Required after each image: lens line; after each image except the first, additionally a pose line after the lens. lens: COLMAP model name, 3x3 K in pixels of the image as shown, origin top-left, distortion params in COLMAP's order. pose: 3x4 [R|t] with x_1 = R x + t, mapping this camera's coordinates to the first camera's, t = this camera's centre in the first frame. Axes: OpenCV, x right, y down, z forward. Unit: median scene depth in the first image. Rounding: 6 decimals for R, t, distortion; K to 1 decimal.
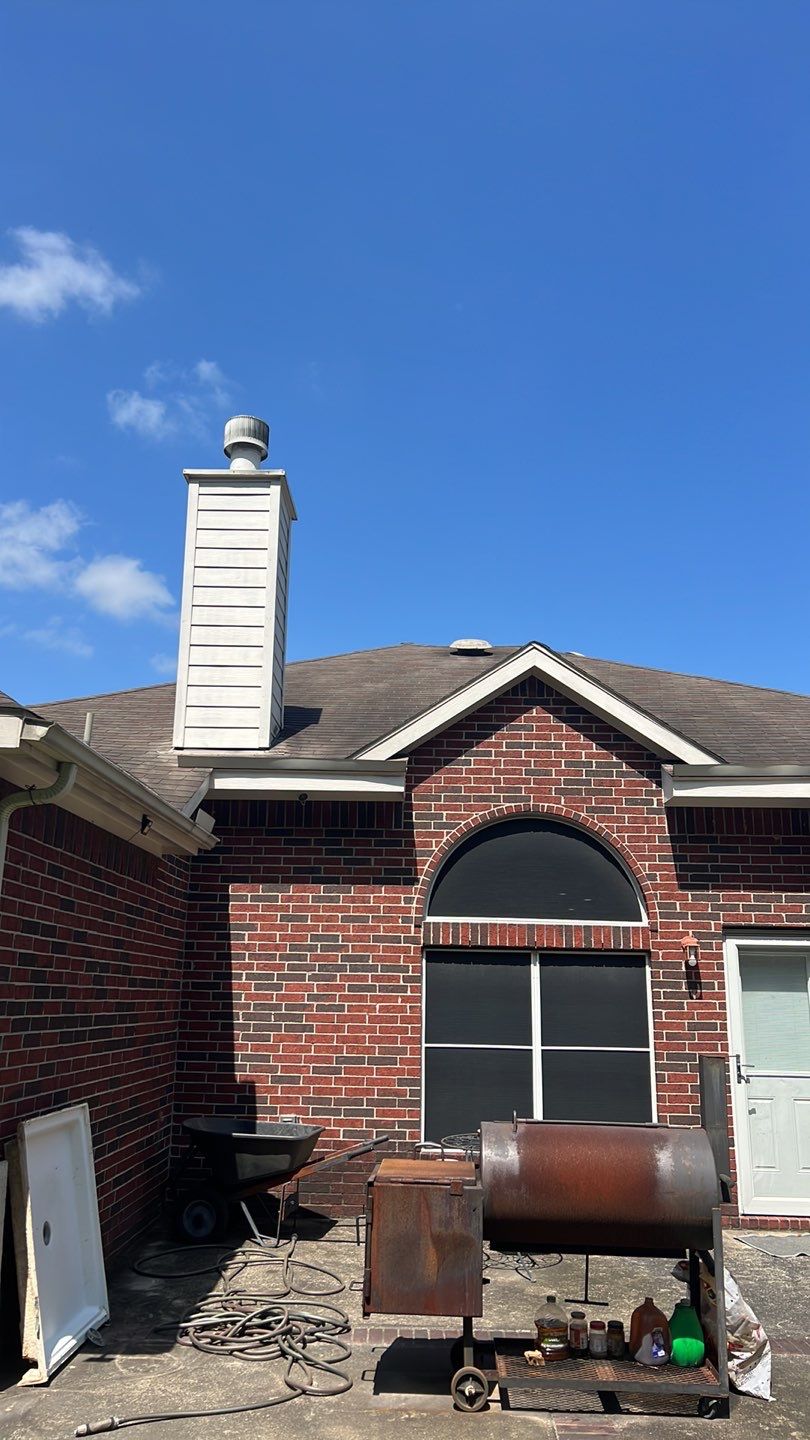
lens RADIAL K [[1032.4, 0, 411.6], [0, 1032.4, 699.9], [0, 0, 1]] dist [0.024598, -0.034343]
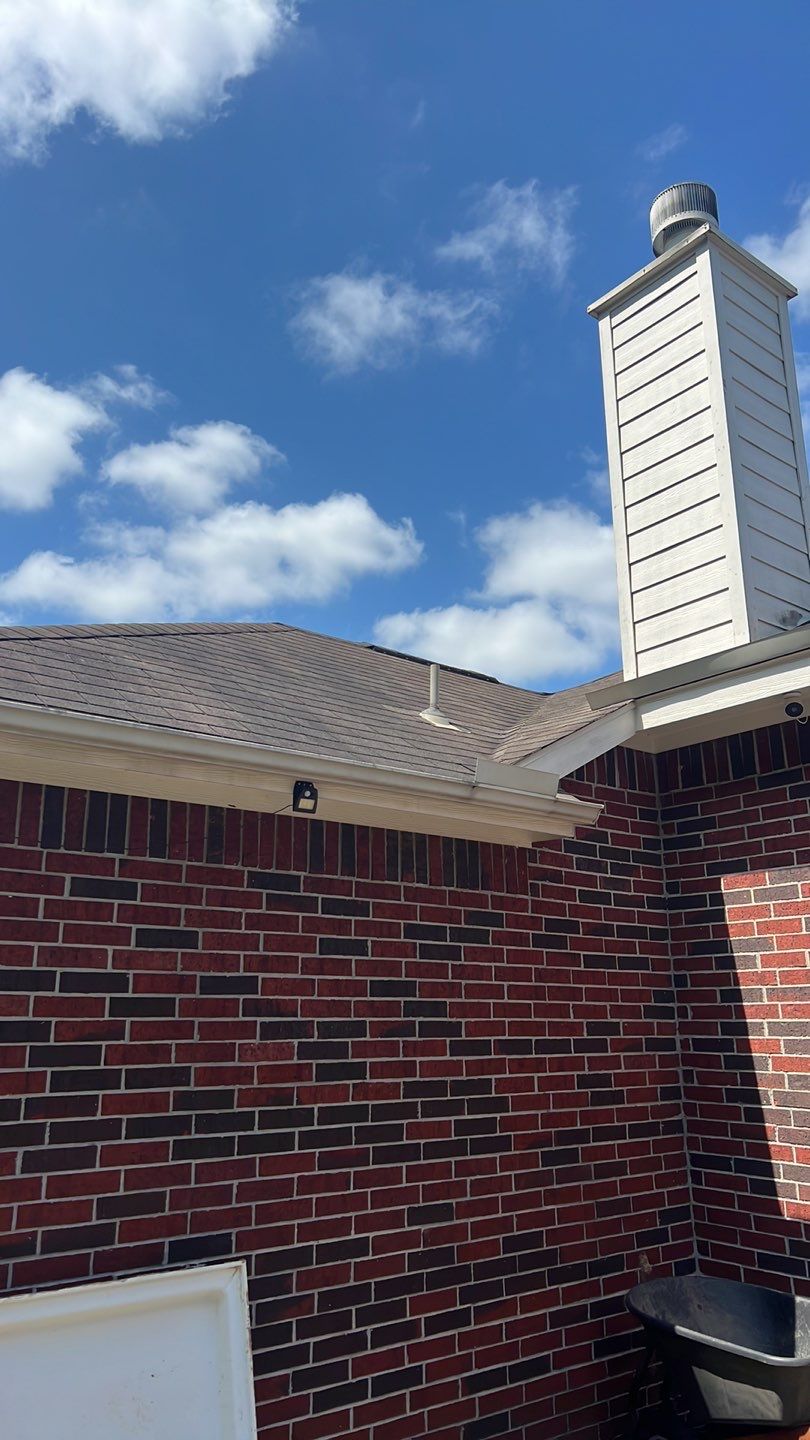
lens RADIAL K [[1032.4, 0, 408.3], [0, 1032.4, 716.7], [0, 0, 1]] dist [0.024598, -0.034343]
pose [[0.629172, -0.239243, -0.739531, 0.186128], [0.228258, 0.966371, -0.118431, 0.120904], [0.742995, -0.094291, 0.662622, 0.481836]]
